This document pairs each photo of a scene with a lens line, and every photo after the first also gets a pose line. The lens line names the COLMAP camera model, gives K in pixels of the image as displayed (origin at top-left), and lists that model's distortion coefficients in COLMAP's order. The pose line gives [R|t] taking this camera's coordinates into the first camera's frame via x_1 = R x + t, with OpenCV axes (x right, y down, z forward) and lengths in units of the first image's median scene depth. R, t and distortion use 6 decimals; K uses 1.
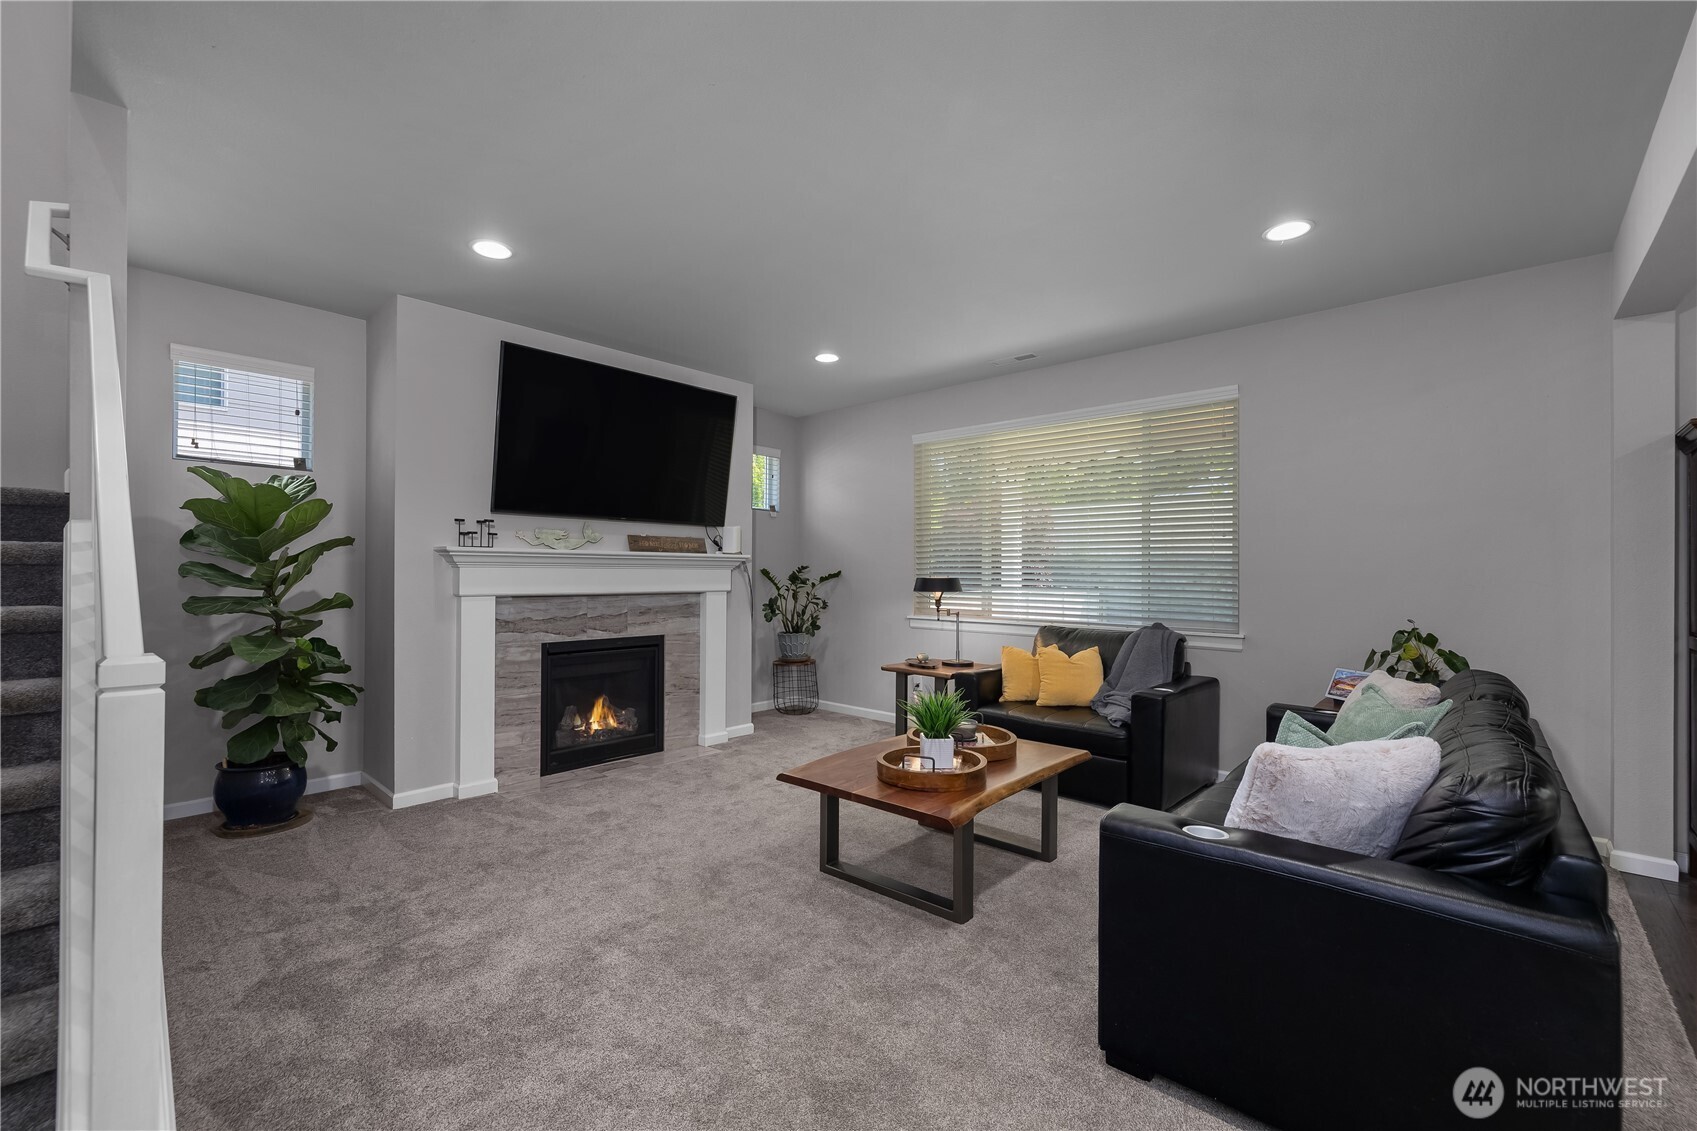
lens RADIAL K [[731.0, 0, 838.6], [0, 731.0, 568.0], [0, 0, 1]] dist [0.004879, 0.000268]
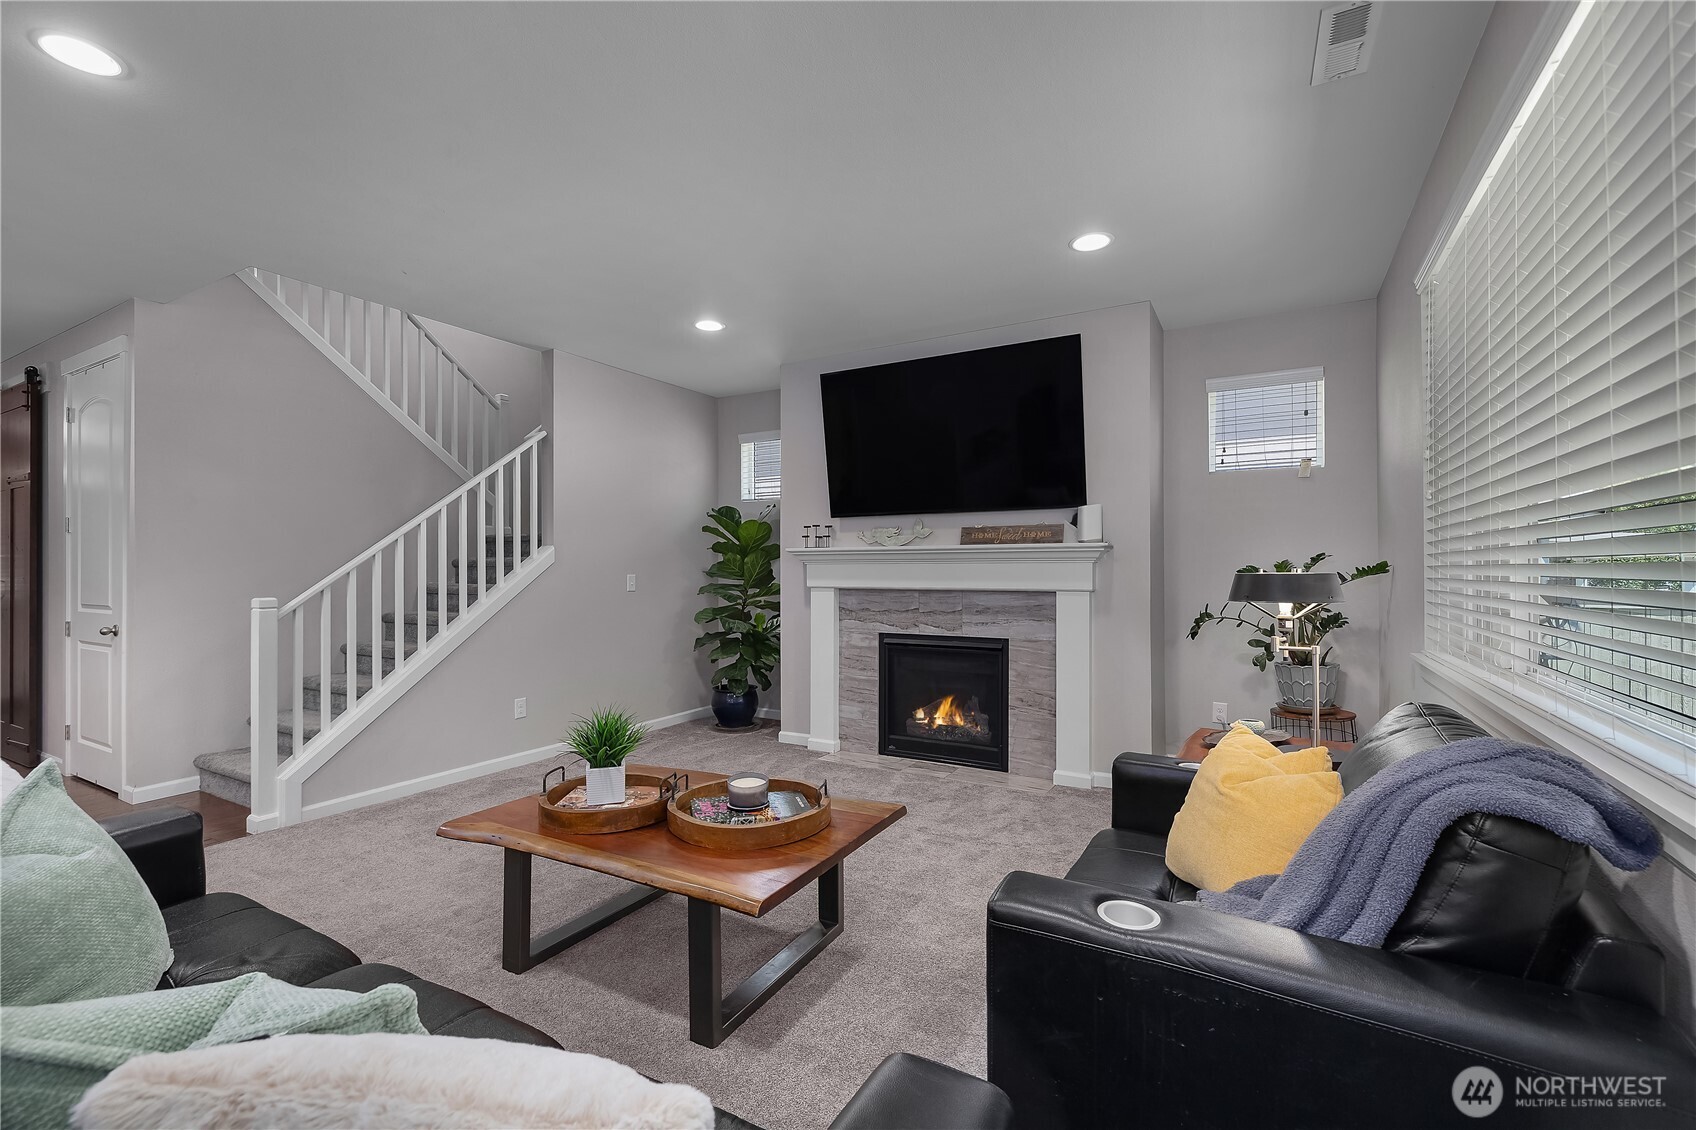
lens RADIAL K [[730.5, 0, 838.1], [0, 730.5, 567.5], [0, 0, 1]] dist [0.004879, 0.000268]
pose [[0.216765, -0.006584, -0.976202, 0.608615], [0.010187, 0.999938, -0.004482, 0.008932], [0.976171, -0.008973, 0.216818, 0.659841]]
